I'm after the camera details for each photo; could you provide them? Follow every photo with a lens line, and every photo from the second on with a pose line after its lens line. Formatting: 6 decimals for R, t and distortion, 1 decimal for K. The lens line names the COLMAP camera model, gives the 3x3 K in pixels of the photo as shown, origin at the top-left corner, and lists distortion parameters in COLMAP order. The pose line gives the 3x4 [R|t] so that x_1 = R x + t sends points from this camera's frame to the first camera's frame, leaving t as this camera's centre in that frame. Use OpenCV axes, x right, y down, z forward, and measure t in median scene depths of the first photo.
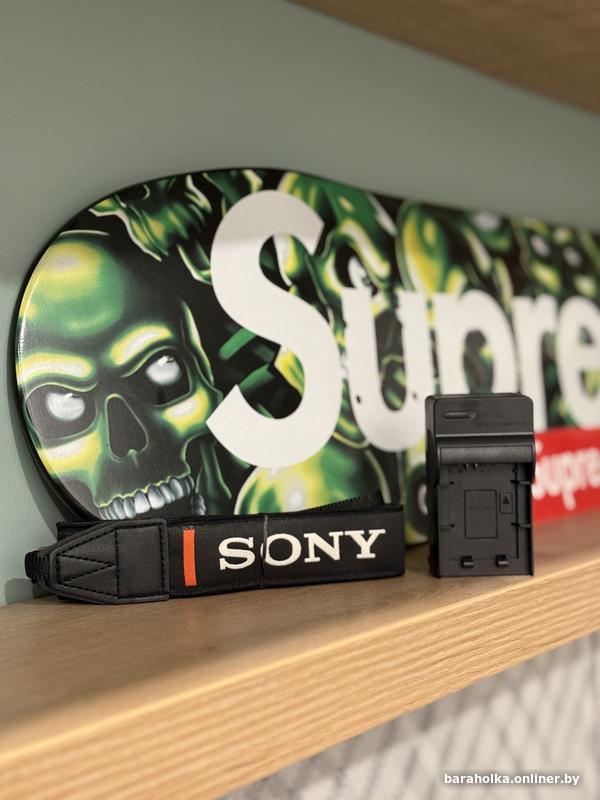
lens RADIAL K [[1101.5, 0, 294.2], [0, 1101.5, 409.2], [0, 0, 1]] dist [0.138294, -0.043168]
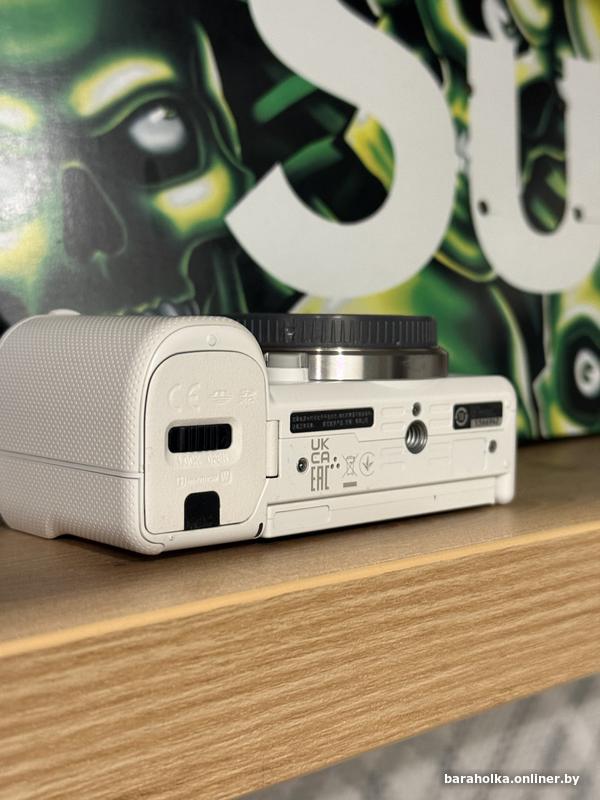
lens RADIAL K [[1151.1, 0, 300.0], [0, 1151.1, 400.0], [0, 0, 1]] dist [0.137264, -0.178591]
pose [[0.986711, 0.045315, -0.156038, 0.070849], [-0.035772, 0.997345, 0.063433, 0.072140], [0.158498, -0.057009, 0.985712, 0.345885]]
